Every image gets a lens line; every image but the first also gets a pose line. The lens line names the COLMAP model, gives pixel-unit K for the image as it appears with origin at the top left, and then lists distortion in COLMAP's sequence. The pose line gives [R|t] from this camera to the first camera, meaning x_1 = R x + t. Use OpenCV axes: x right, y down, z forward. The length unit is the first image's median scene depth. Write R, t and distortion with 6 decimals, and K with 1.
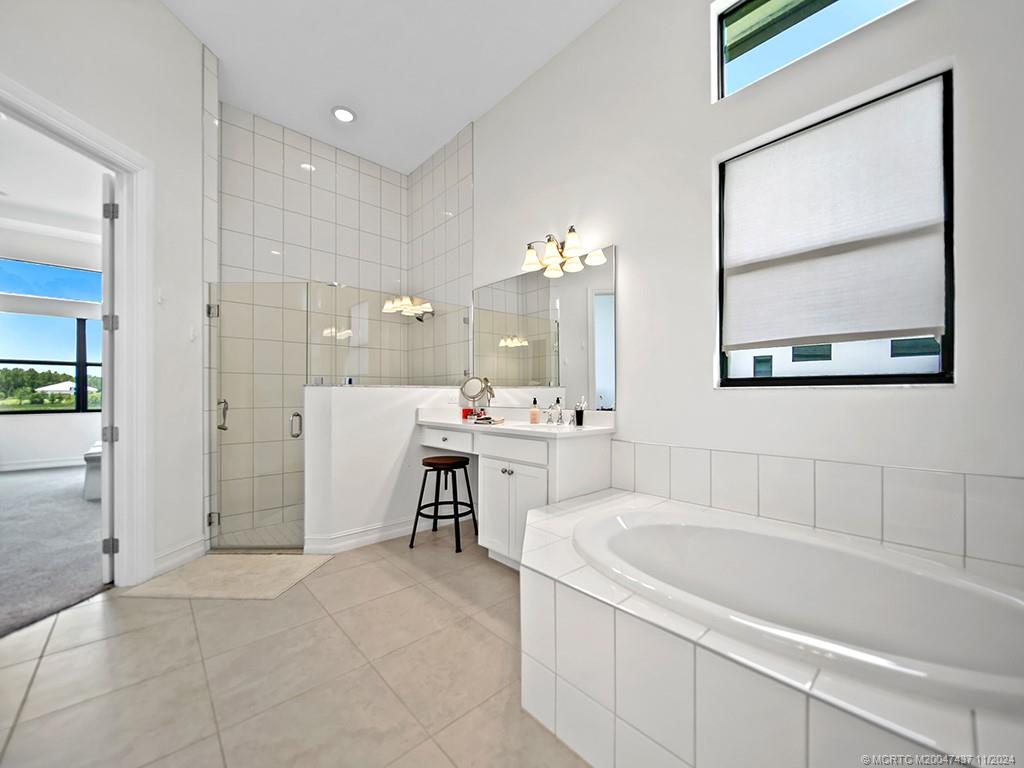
lens RADIAL K [[401.8, 0, 524.0], [0, 401.8, 395.7], [0, 0, 1]] dist [-0.000355, -0.000044]
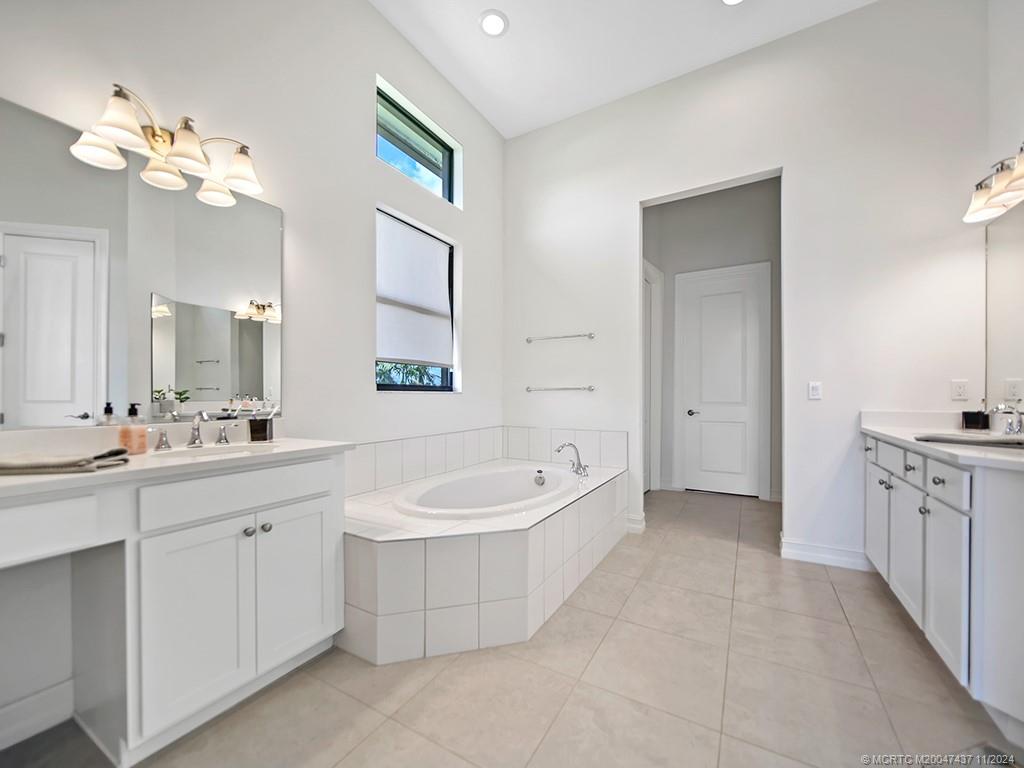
lens RADIAL K [[401.8, 0, 524.0], [0, 401.8, 395.7], [0, 0, 1]] dist [-0.000355, -0.000044]
pose [[-0.294584, -0.001022, 0.955625, -0.854551], [0.000894, 0.999999, 0.001345, -0.006766], [-0.955625, 0.001250, -0.294582, 0.964618]]
